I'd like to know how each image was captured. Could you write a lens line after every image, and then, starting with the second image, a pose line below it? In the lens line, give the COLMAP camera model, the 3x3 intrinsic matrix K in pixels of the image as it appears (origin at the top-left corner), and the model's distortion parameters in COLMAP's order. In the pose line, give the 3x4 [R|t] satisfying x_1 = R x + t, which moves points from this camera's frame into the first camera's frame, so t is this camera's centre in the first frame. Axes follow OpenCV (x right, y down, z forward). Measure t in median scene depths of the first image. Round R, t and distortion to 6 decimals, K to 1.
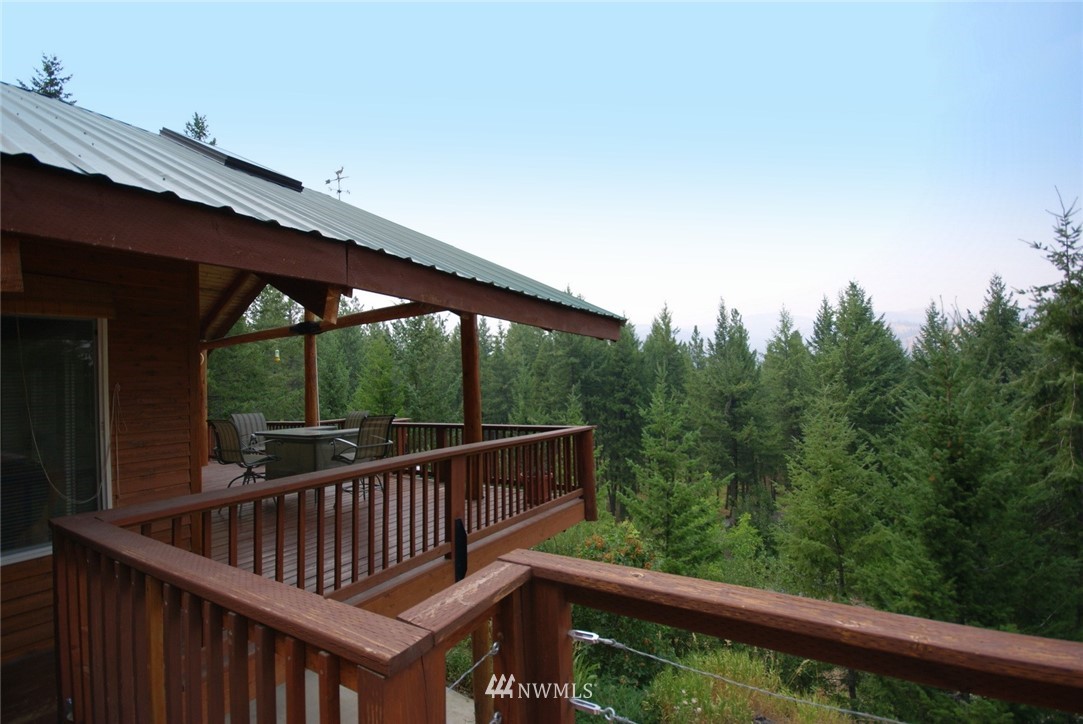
lens RADIAL K [[479.7, 0, 539.7], [0, 479.7, 368.2], [0, 0, 1]] dist [-0.001376, 0.000376]
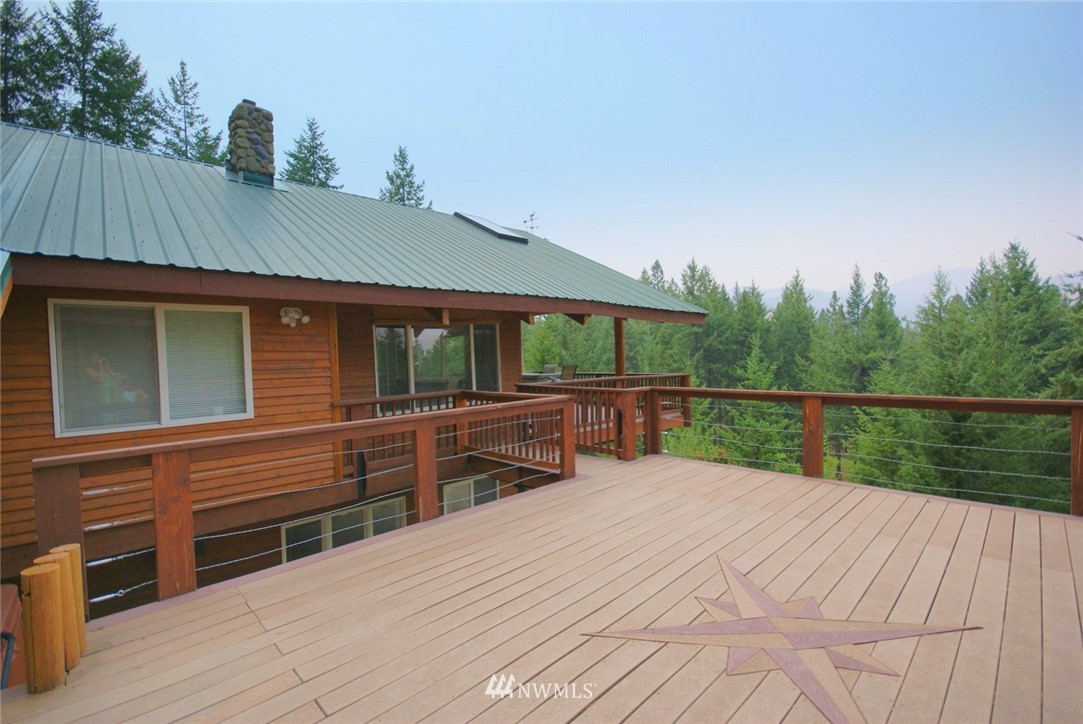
lens RADIAL K [[497.1, 0, 541.5], [0, 497.1, 362.0], [0, 0, 1]] dist [0.015540, 0.000312]
pose [[0.970123, 0.011210, -0.242354, 0.004914], [0.001464, 0.998643, 0.052049, -0.002880], [0.242609, -0.050848, 0.968791, -0.170148]]
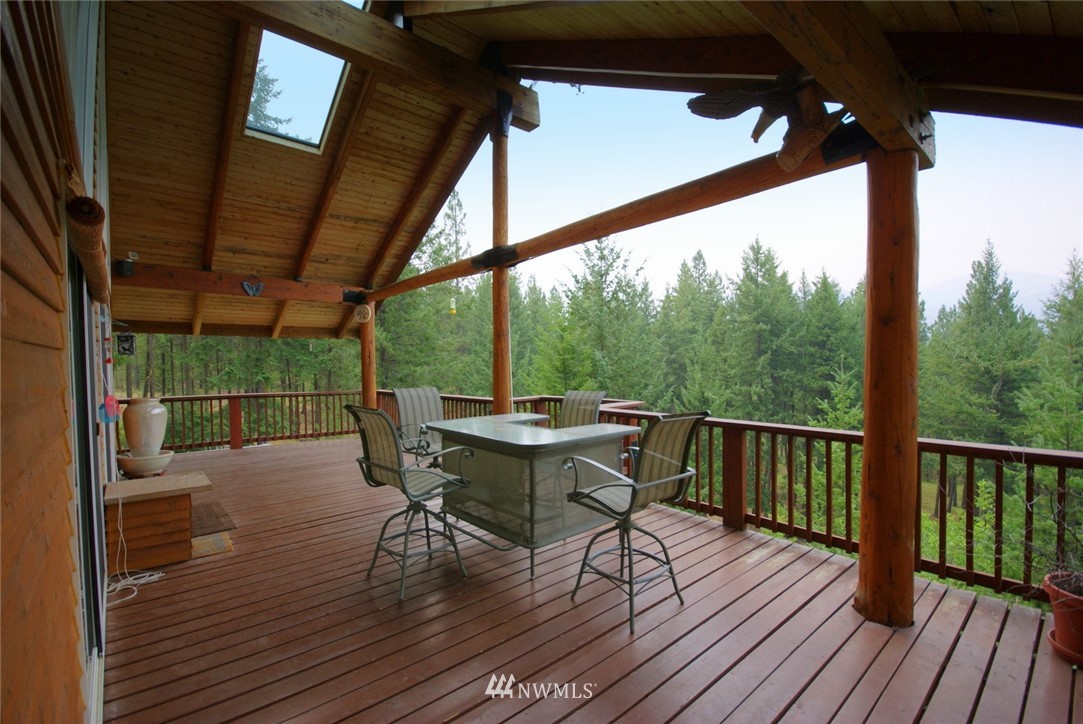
lens RADIAL K [[479.7, 0, 539.7], [0, 479.7, 368.2], [0, 0, 1]] dist [-0.001376, 0.000376]
pose [[0.953447, 0.028108, -0.300246, -0.049711], [-0.008812, 0.997818, 0.065430, 0.004726], [0.301430, -0.059738, 0.951615, 0.084231]]
